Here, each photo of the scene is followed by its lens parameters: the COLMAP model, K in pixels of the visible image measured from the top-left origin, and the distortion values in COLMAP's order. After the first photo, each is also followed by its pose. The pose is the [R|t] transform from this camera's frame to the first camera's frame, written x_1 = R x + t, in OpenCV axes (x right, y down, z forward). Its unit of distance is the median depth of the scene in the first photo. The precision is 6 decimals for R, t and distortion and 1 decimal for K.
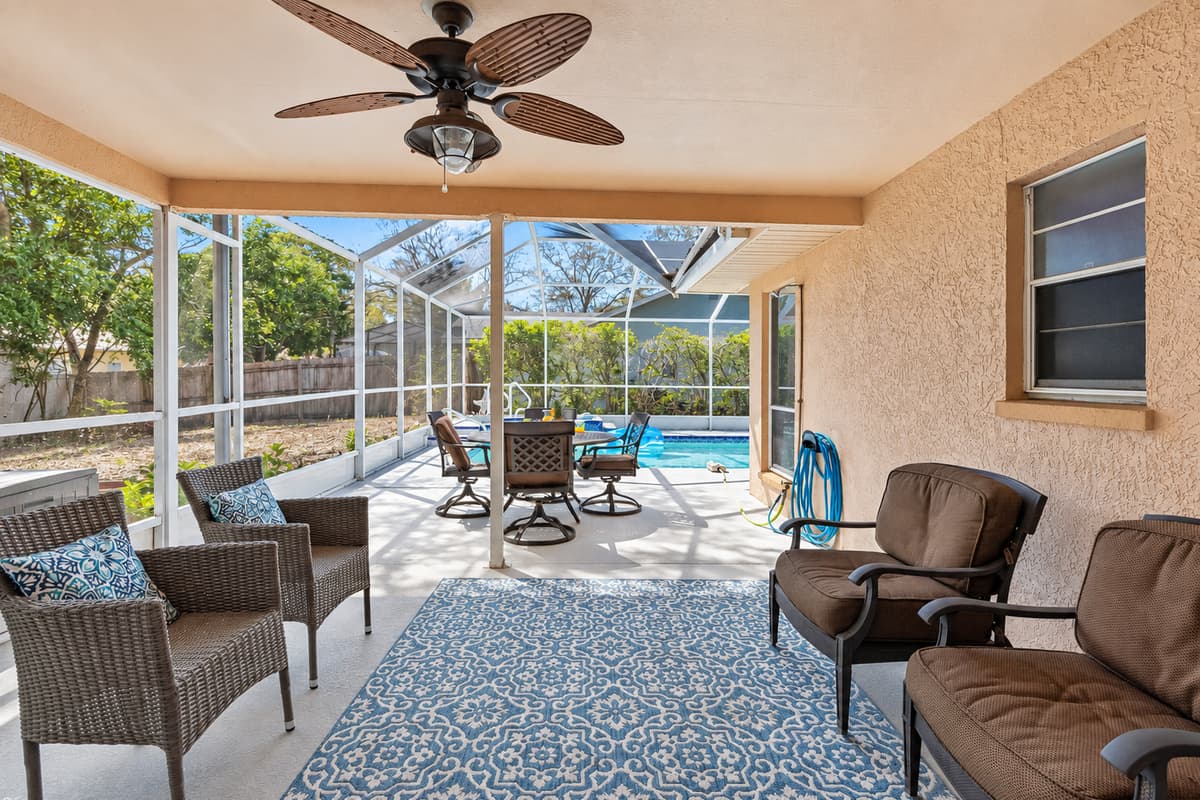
lens RADIAL K [[548.7, 0, 596.9], [0, 548.7, 383.2], [0, 0, 1]] dist [0.002781, -0.000430]
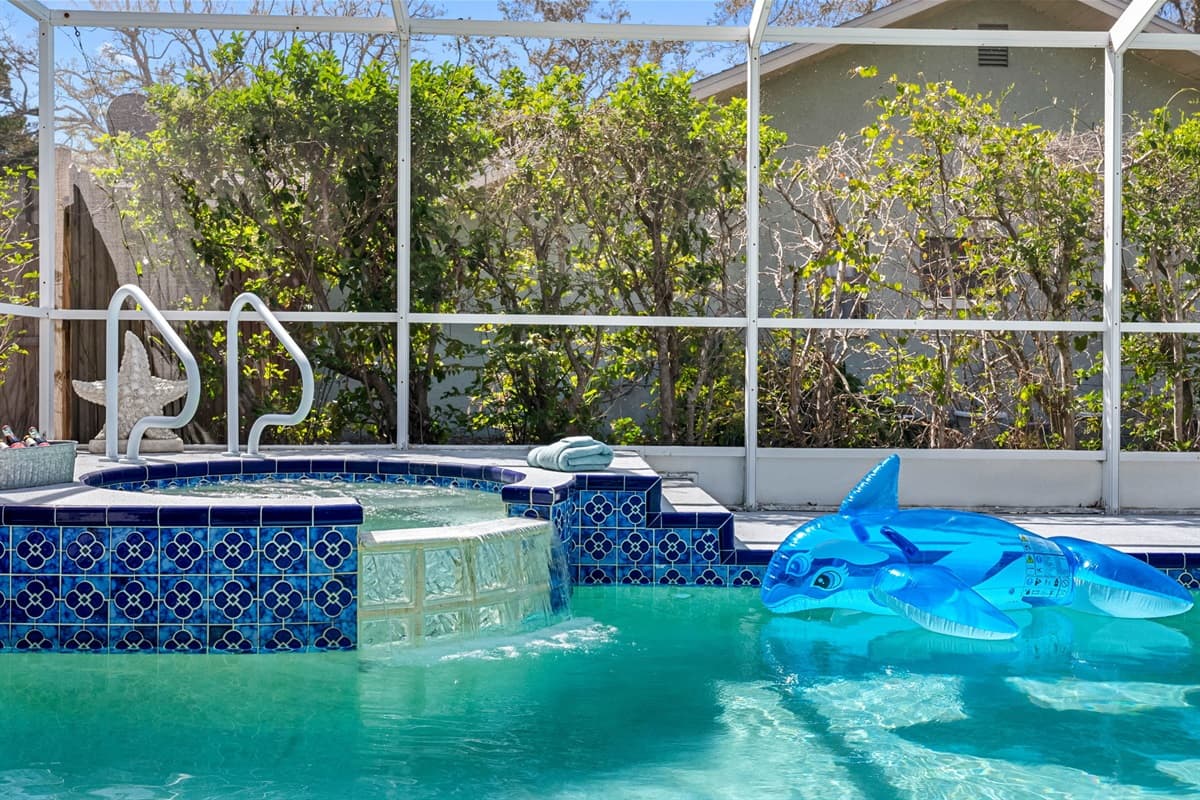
lens RADIAL K [[1597.3, 0, 600.0], [0, 1597.3, 400.0], [0, 0, 1]] dist [0.002078, -0.010870]
pose [[0.999979, 0.002320, 0.006120, -0.085100], [-0.002486, 0.999624, 0.027298, 0.103208], [-0.006055, -0.027313, 0.999609, 1.721434]]
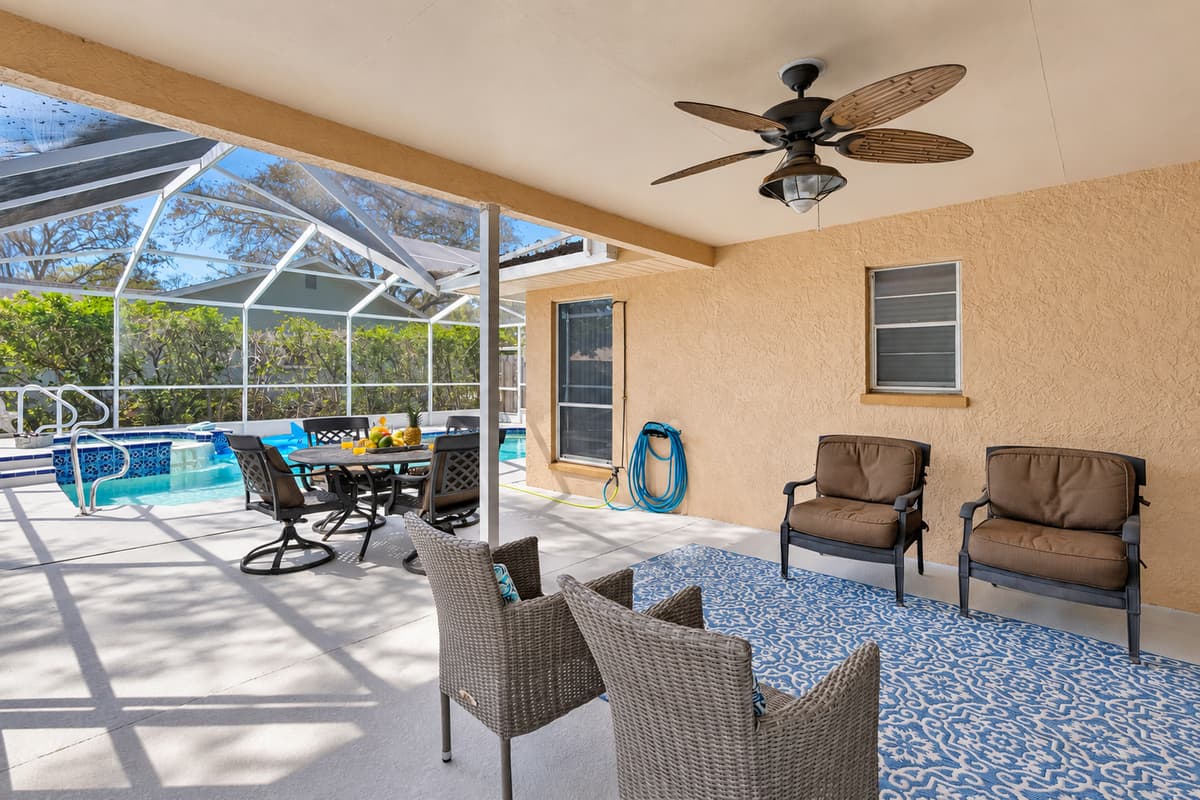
lens RADIAL K [[538.1, 0, 604.7], [0, 538.1, 361.2], [0, 0, 1]] dist [-0.012368, -0.000245]
pose [[0.727869, 0.004128, 0.685704, -0.556219], [0.015841, 0.999614, -0.022832, -0.025019], [-0.685533, 0.027481, 0.727522, 0.193154]]
